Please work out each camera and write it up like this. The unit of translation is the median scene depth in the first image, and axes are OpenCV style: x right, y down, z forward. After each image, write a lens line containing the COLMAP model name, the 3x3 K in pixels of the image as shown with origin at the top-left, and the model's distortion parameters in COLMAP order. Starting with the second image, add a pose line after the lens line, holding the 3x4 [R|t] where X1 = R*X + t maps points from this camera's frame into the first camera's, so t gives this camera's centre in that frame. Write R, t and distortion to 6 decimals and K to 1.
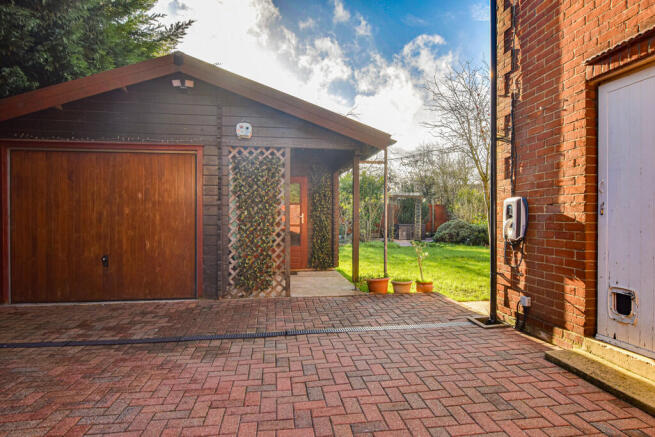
lens RADIAL K [[380.7, 0, 327.5], [0, 380.7, 218.5], [0, 0, 1]] dist [-0.002596, 0.000052]
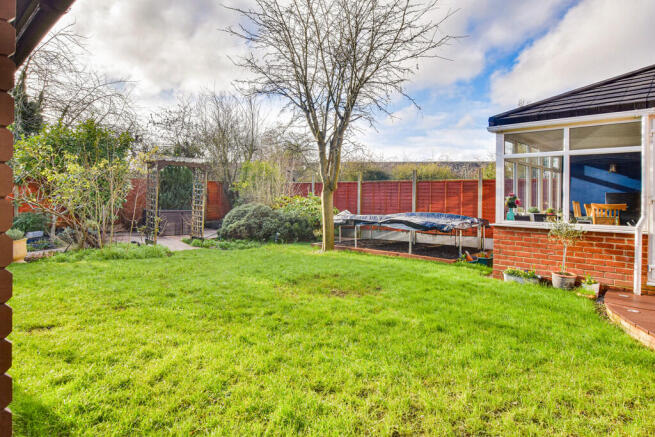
lens RADIAL K [[395.9, 0, 330.9], [0, 395.9, 199.2], [0, 0, 1]] dist [-0.006713, -0.001116]
pose [[0.786285, 0.011699, 0.617754, 0.013870], [-0.009436, 0.999931, -0.006926, -0.001332], [-0.617792, -0.000383, 0.786341, 0.358260]]
